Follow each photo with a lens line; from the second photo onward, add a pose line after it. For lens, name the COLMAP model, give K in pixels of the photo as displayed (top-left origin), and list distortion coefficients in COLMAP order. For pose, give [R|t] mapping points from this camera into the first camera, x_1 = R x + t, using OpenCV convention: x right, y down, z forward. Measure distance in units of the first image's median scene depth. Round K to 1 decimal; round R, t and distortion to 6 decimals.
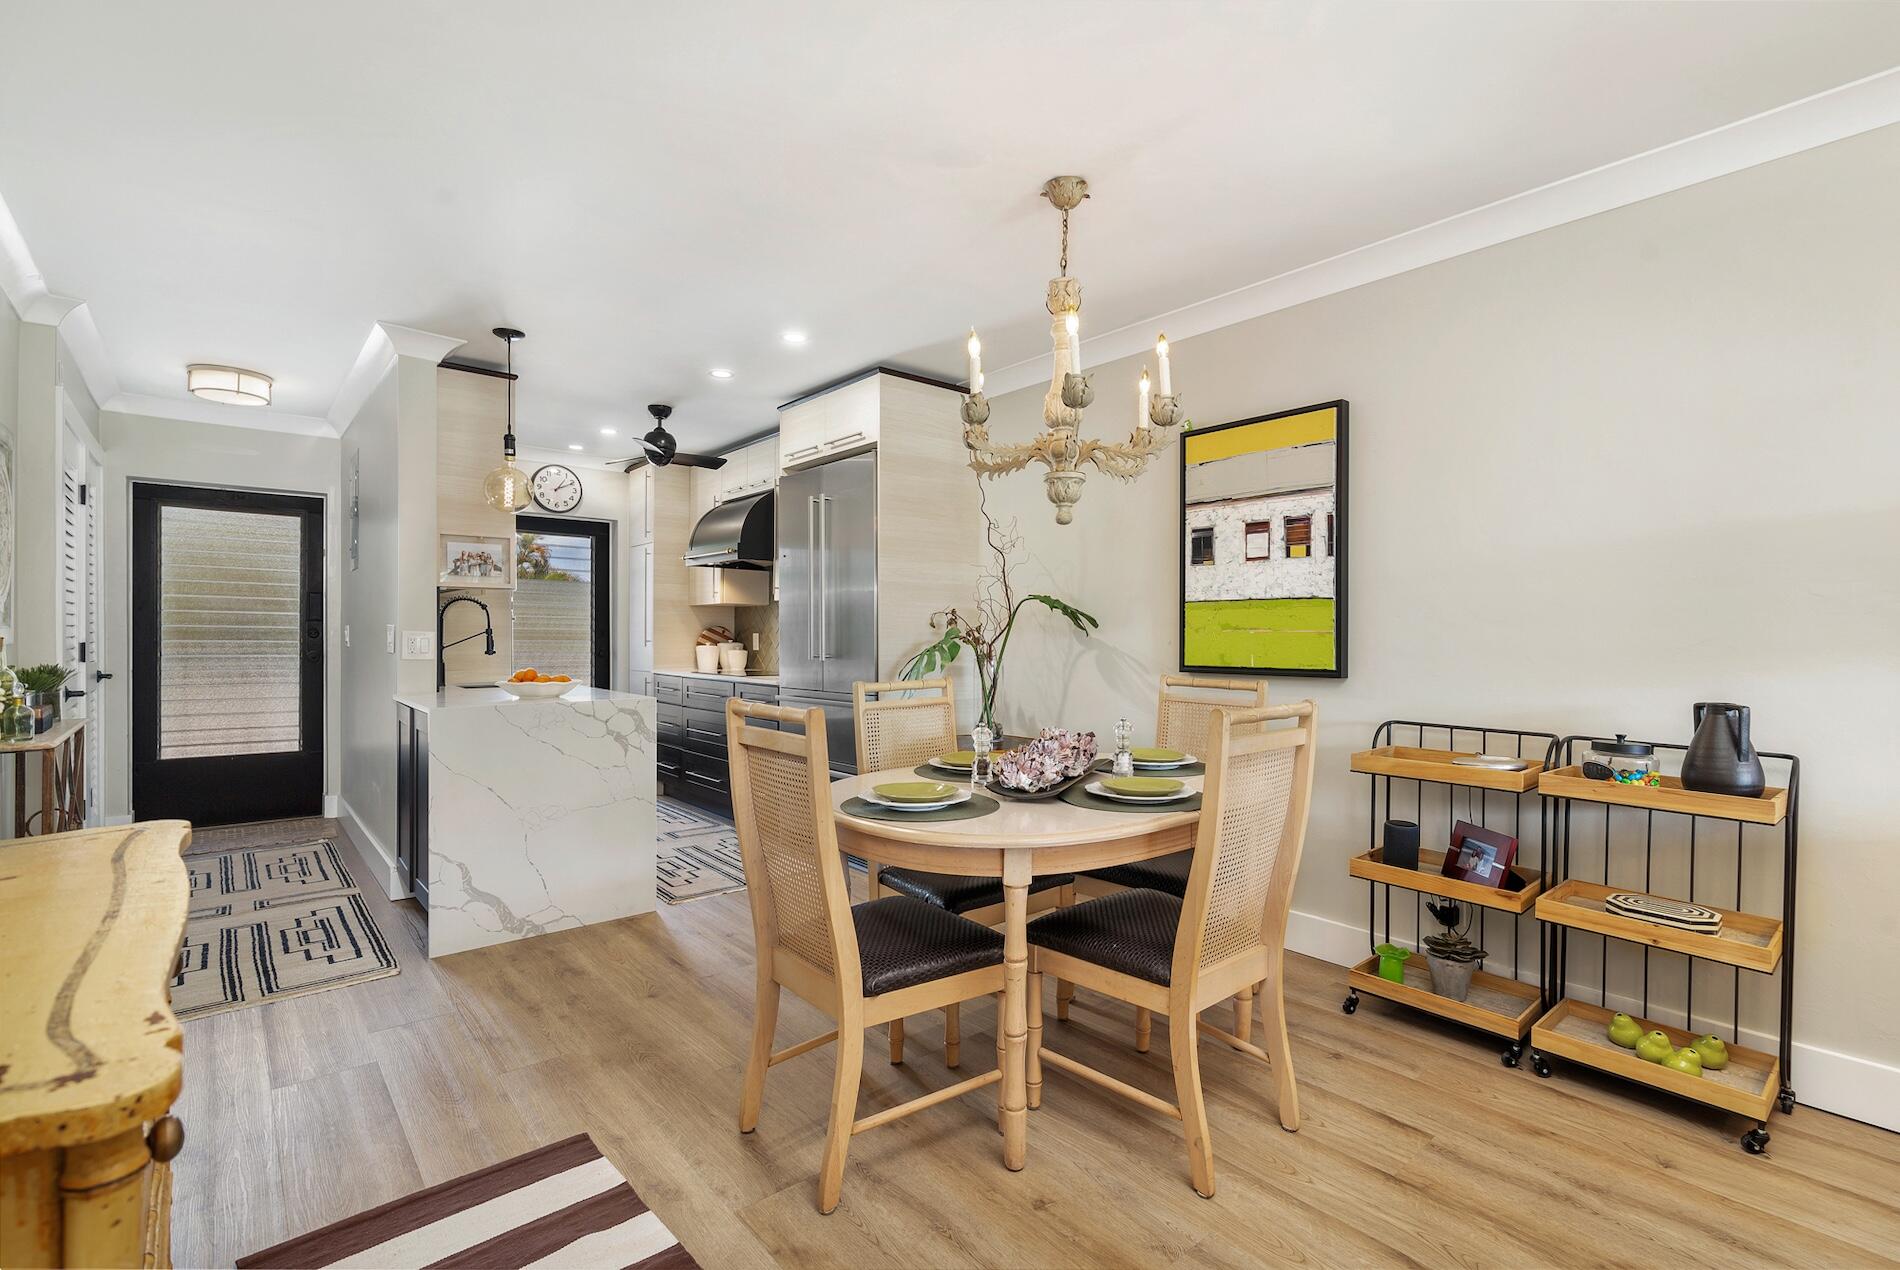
lens RADIAL K [[860.9, 0, 961.7], [0, 860.9, 636.1], [0, 0, 1]] dist [0.002398, 0.000573]
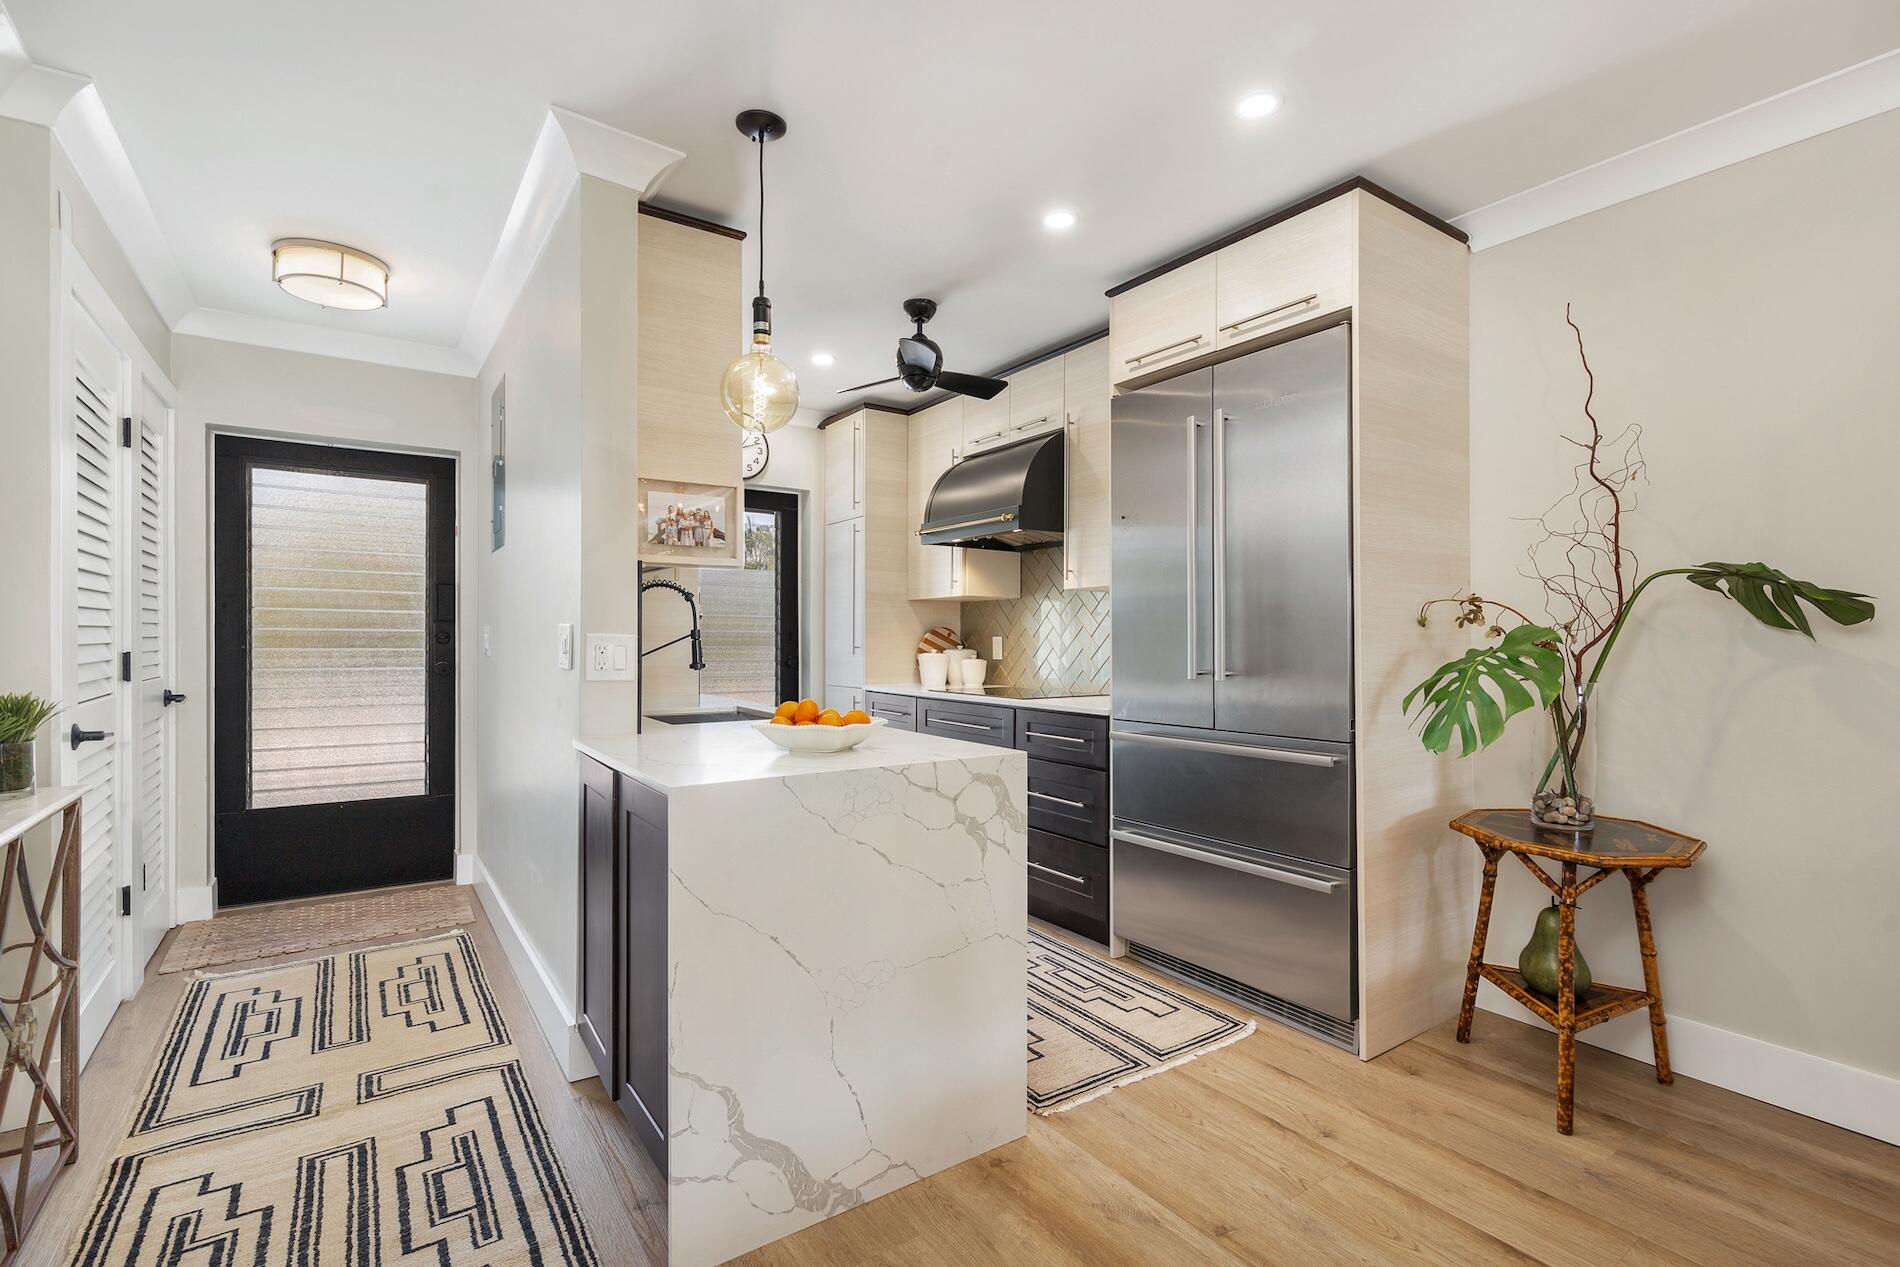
lens RADIAL K [[865.7, 0, 963.9], [0, 865.7, 637.1], [0, 0, 1]] dist [0.000382, 0.000363]
pose [[0.995385, -0.002798, -0.095925, -0.262325], [0.002493, 0.999991, -0.003305, -0.000814], [0.095933, 0.003050, 0.995383, 0.337933]]
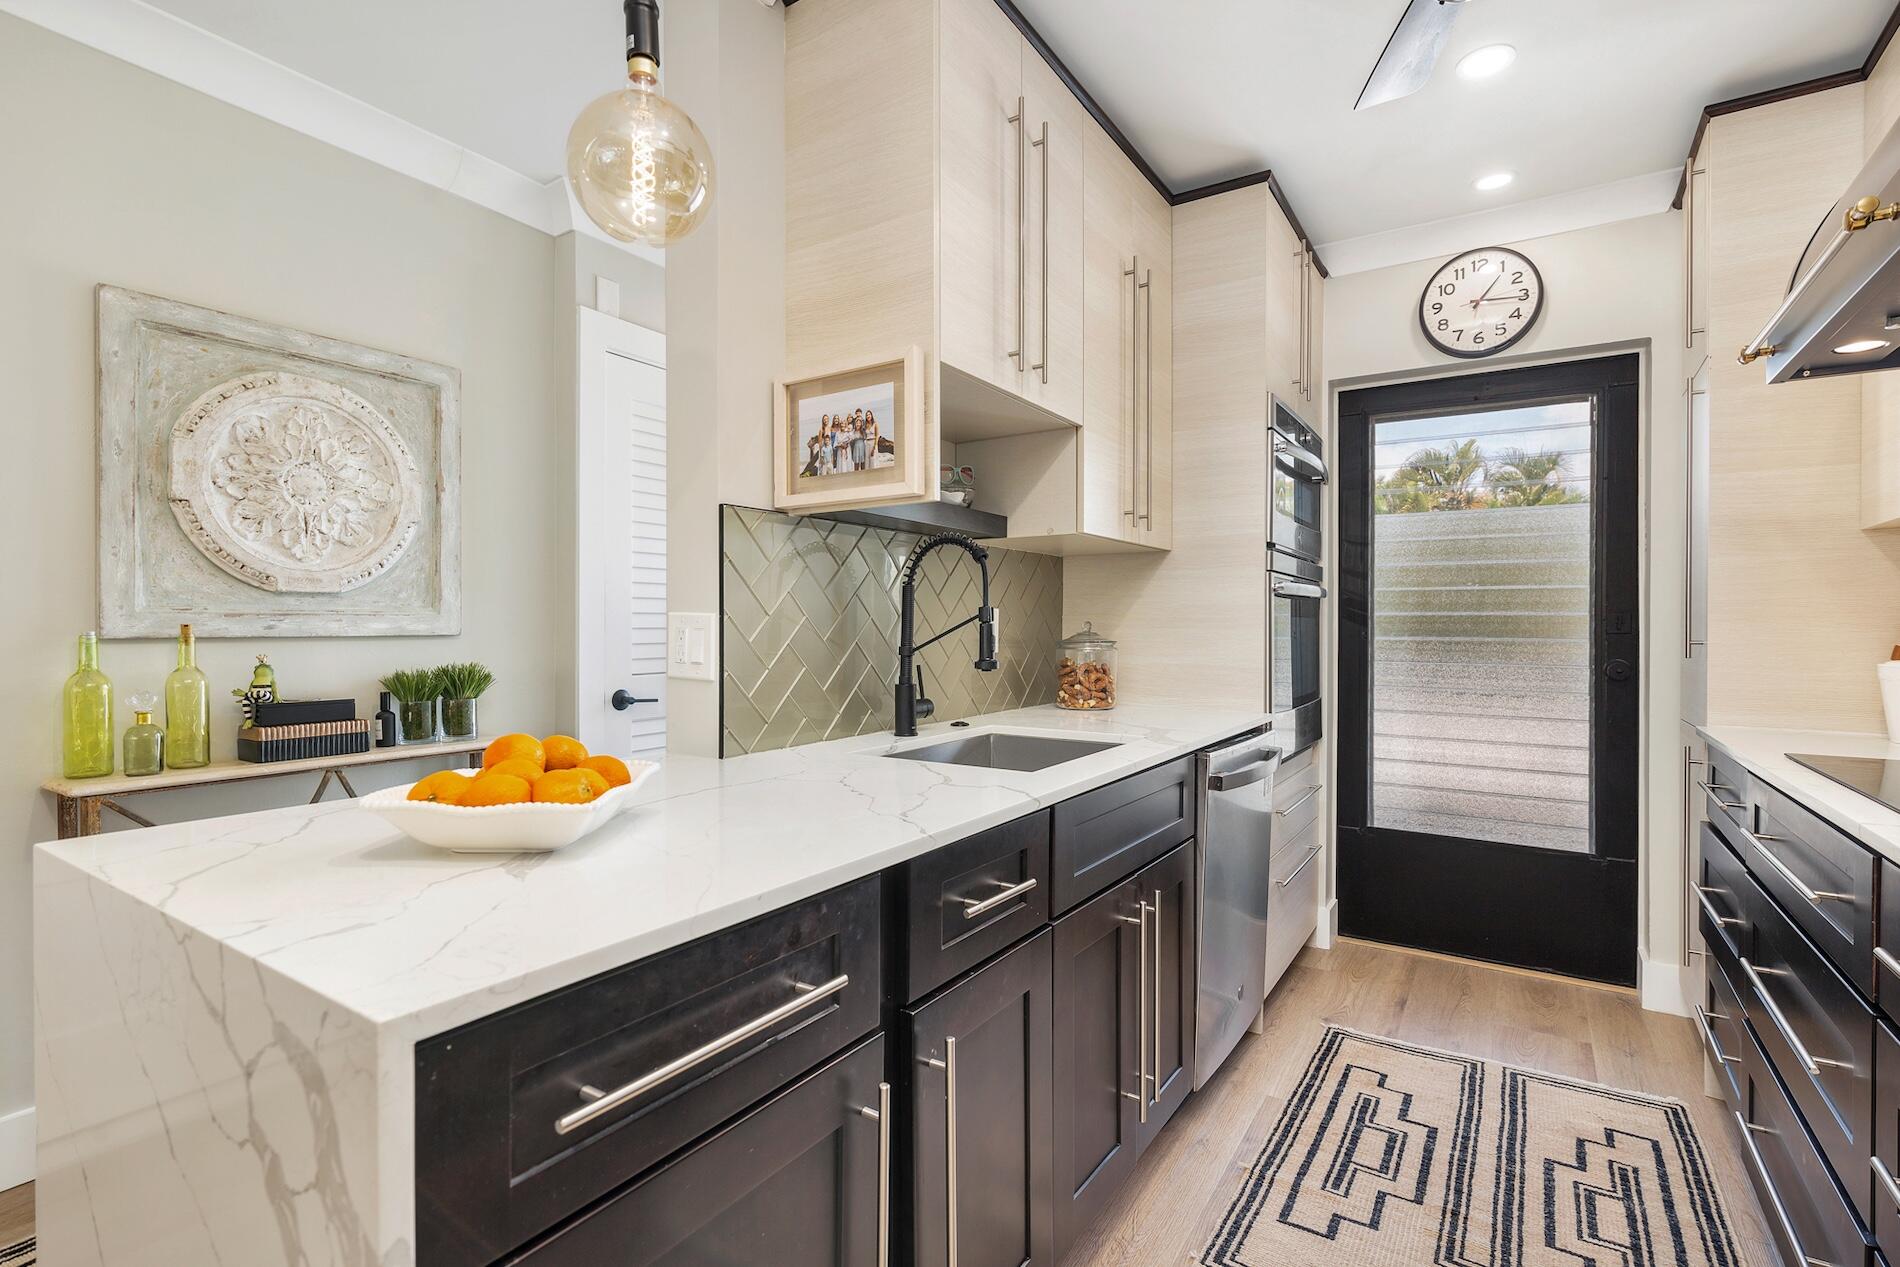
lens RADIAL K [[871.4, 0, 960.7], [0, 871.4, 629.5], [0, 0, 1]] dist [0.002783, 0.000477]
pose [[0.277172, -0.001115, -0.960820, -0.141860], [-0.002906, 0.999994, -0.001998, 0.002471], [0.960816, 0.003346, 0.277167, 0.812087]]
